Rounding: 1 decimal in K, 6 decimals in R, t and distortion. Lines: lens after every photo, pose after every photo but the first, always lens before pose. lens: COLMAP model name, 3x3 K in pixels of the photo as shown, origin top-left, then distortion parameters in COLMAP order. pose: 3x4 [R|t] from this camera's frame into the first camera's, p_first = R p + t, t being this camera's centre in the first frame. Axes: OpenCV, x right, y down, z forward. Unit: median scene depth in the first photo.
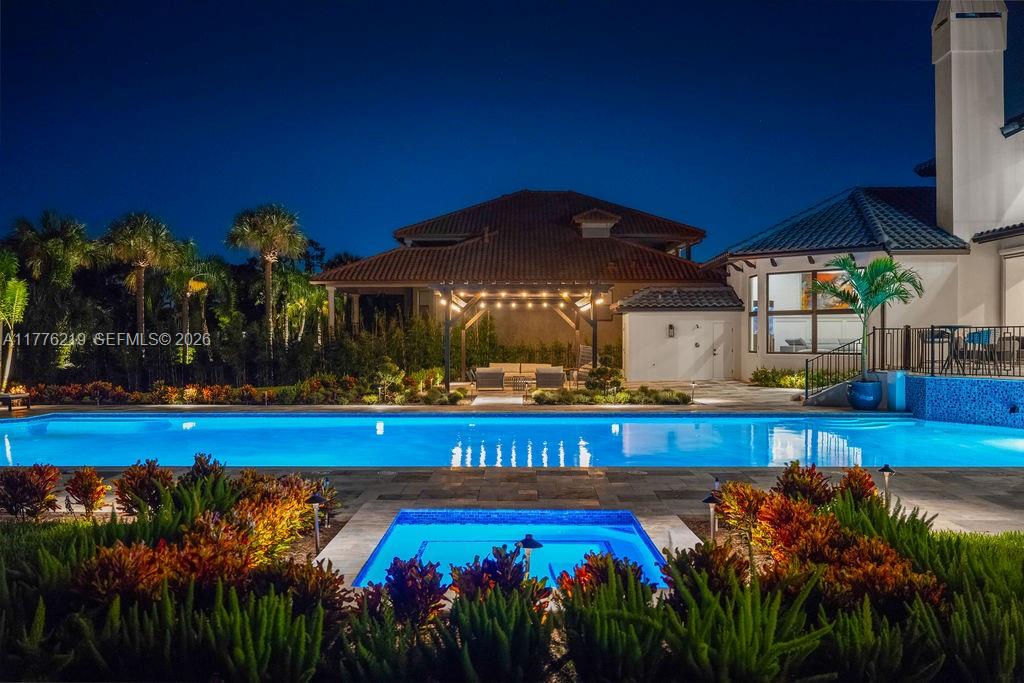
lens RADIAL K [[825.7, 0, 510.8], [0, 825.7, 341.3], [0, 0, 1]] dist [-0.000743, -0.000263]
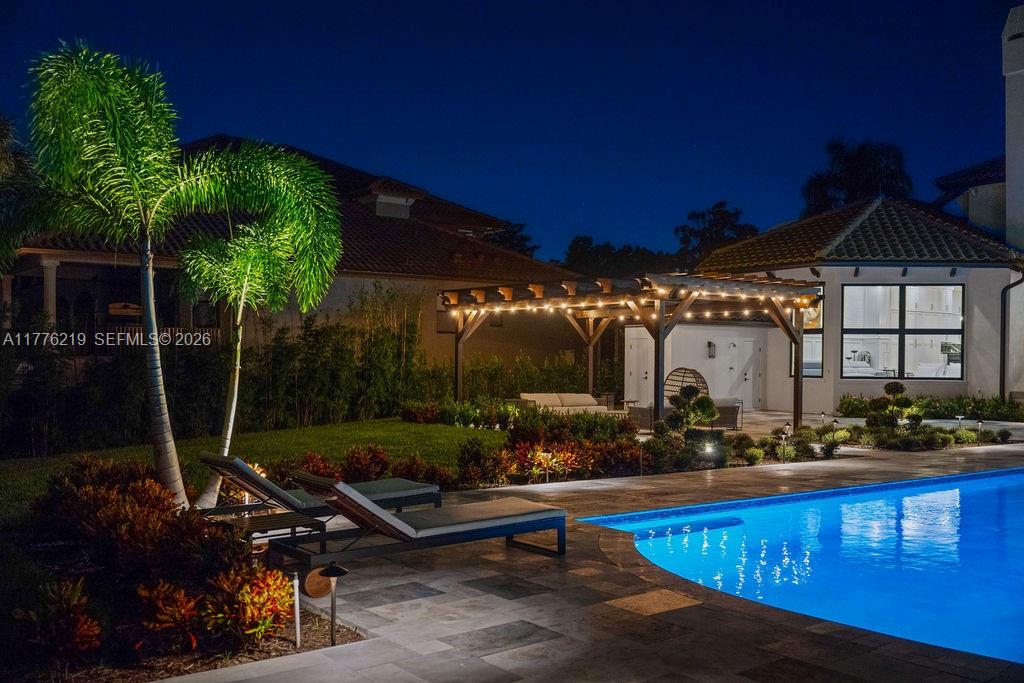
lens RADIAL K [[984.5, 0, 512.2], [0, 984.5, 345.0], [0, 0, 1]] dist [0.006458, 0.000000]
pose [[0.777724, 0.017005, 0.628376, -0.538456], [-0.009283, 0.999836, -0.015568, -0.000905], [-0.628537, 0.006274, 0.777754, 0.392527]]
